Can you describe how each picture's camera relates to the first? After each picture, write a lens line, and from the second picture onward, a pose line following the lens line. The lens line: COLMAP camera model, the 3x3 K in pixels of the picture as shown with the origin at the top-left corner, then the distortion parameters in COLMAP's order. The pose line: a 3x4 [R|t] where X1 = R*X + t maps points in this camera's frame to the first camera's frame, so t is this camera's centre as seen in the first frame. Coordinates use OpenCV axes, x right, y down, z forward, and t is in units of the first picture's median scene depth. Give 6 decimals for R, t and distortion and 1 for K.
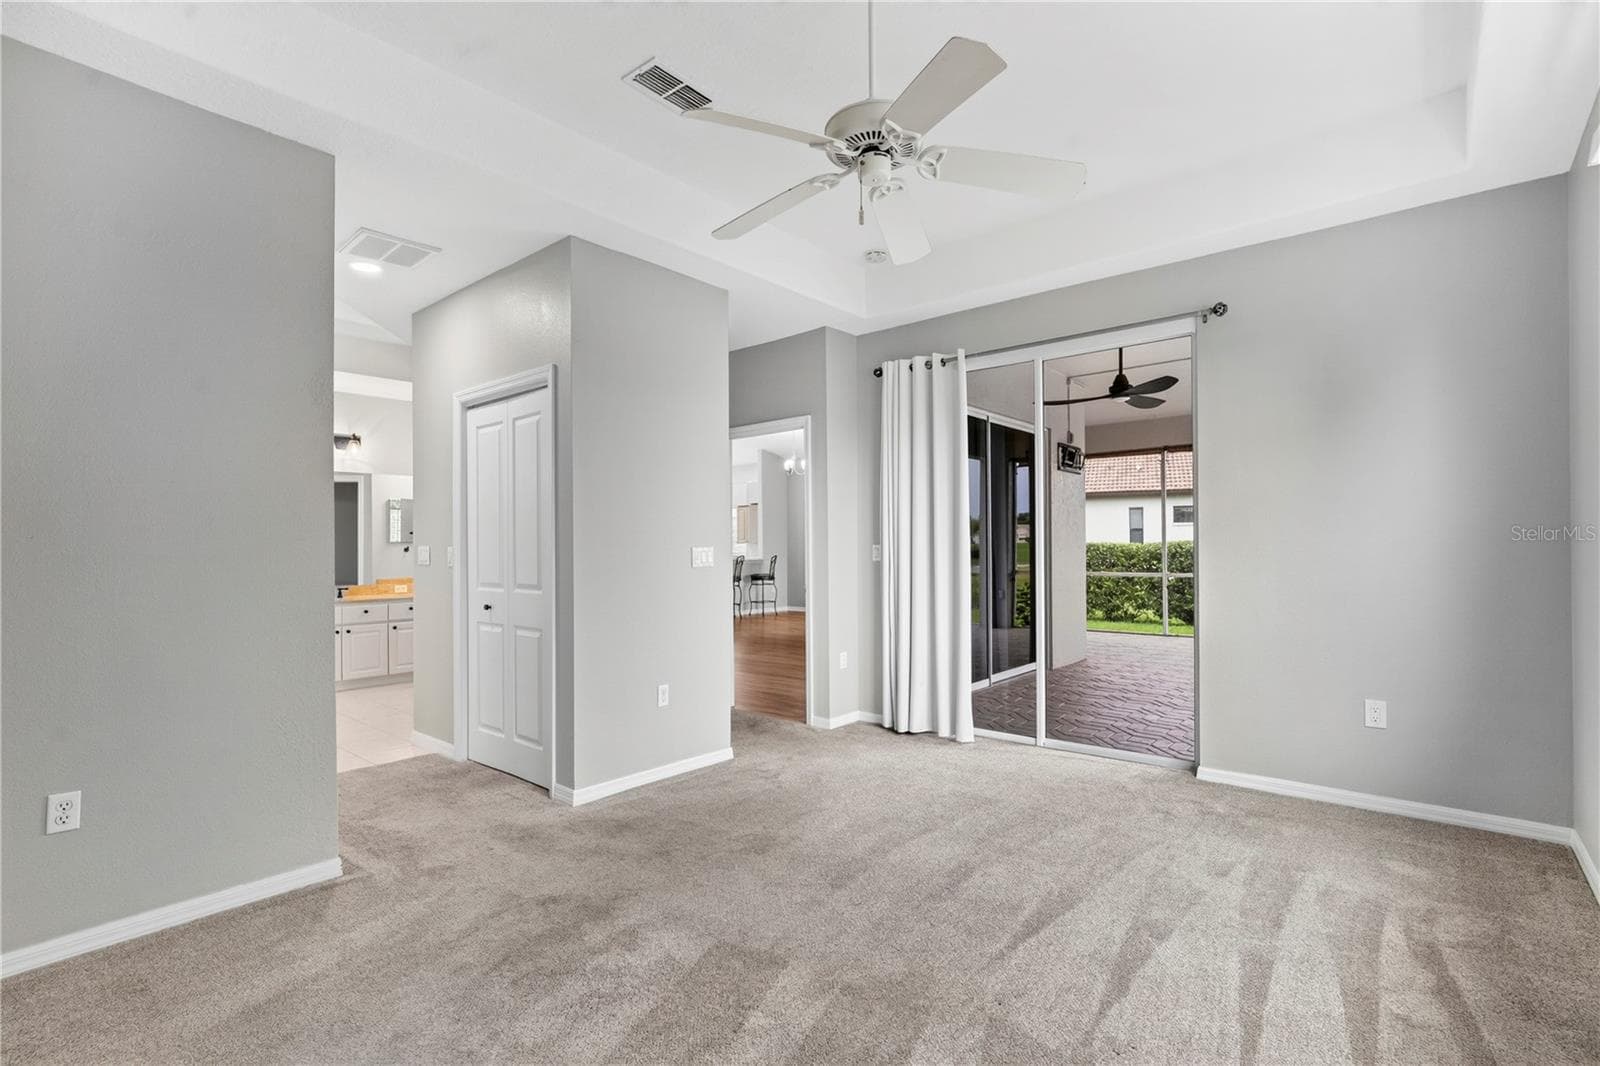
lens RADIAL K [[749.6, 0, 804.7], [0, 749.6, 544.5], [0, 0, 1]] dist [-0.017205, 0.009413]
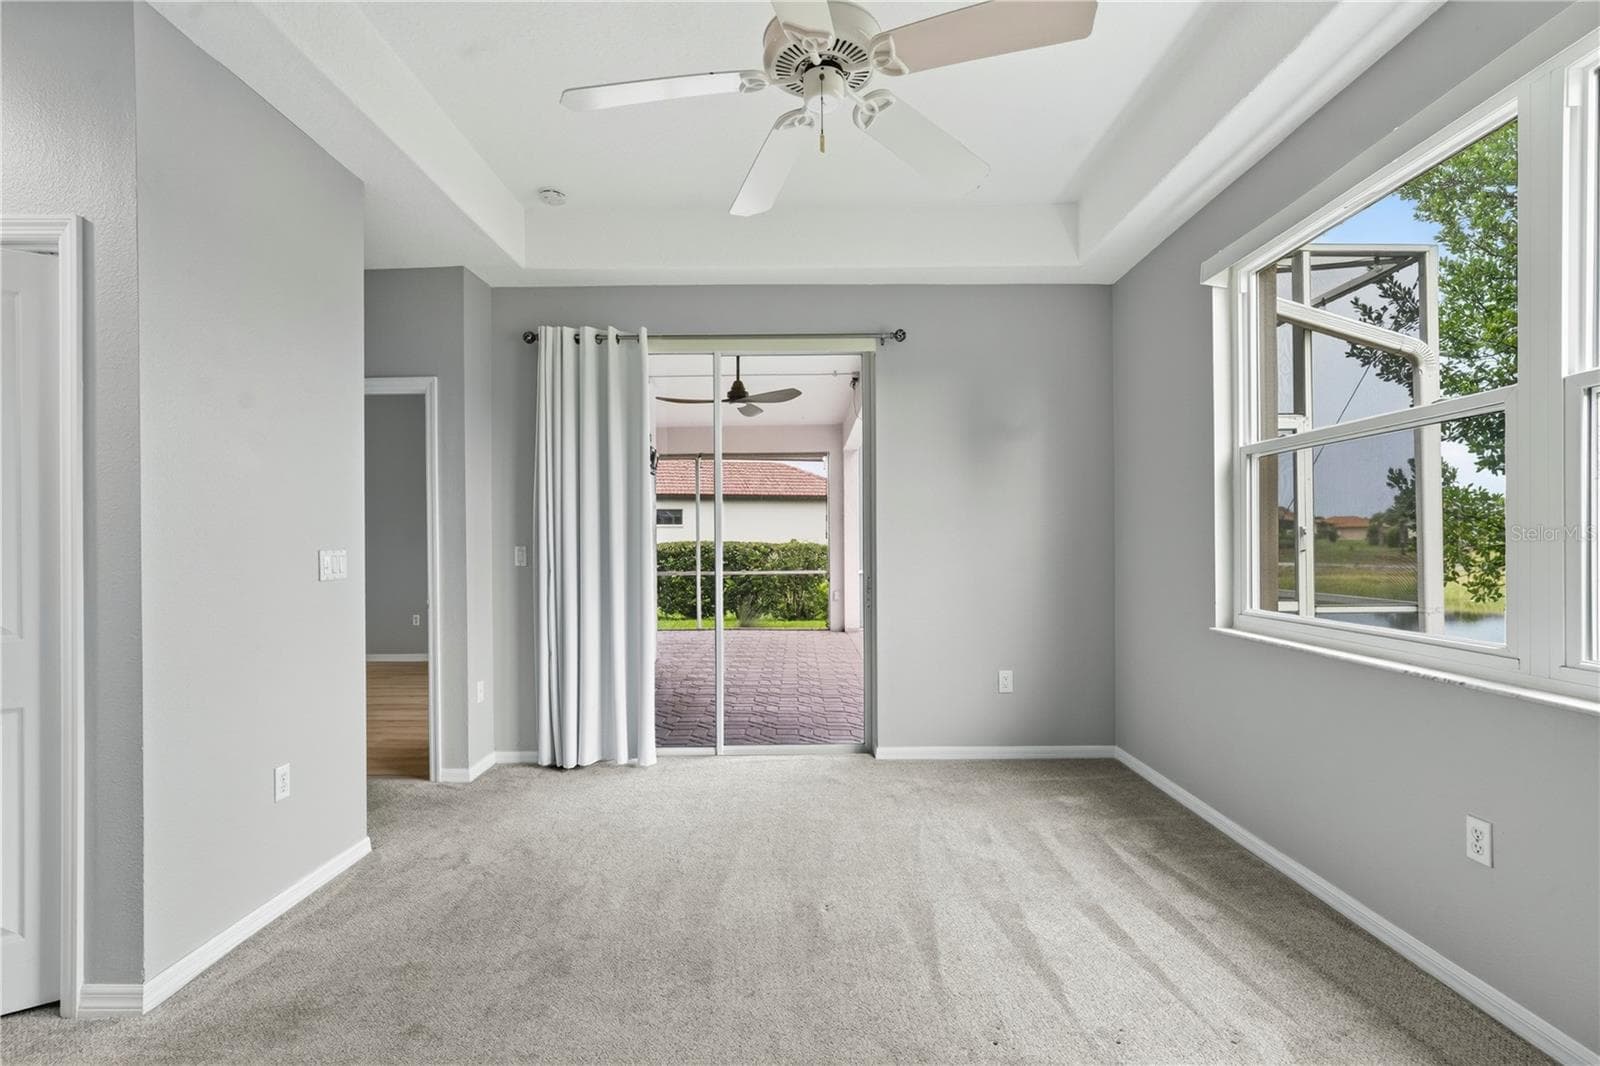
lens RADIAL K [[749.6, 0, 804.7], [0, 749.6, 544.5], [0, 0, 1]] dist [-0.017205, 0.009413]
pose [[0.762029, -0.000032, 0.647542, -0.257829], [-0.000124, 1.000000, 0.000195, -0.002122], [-0.647542, -0.000229, 0.762029, 0.221854]]
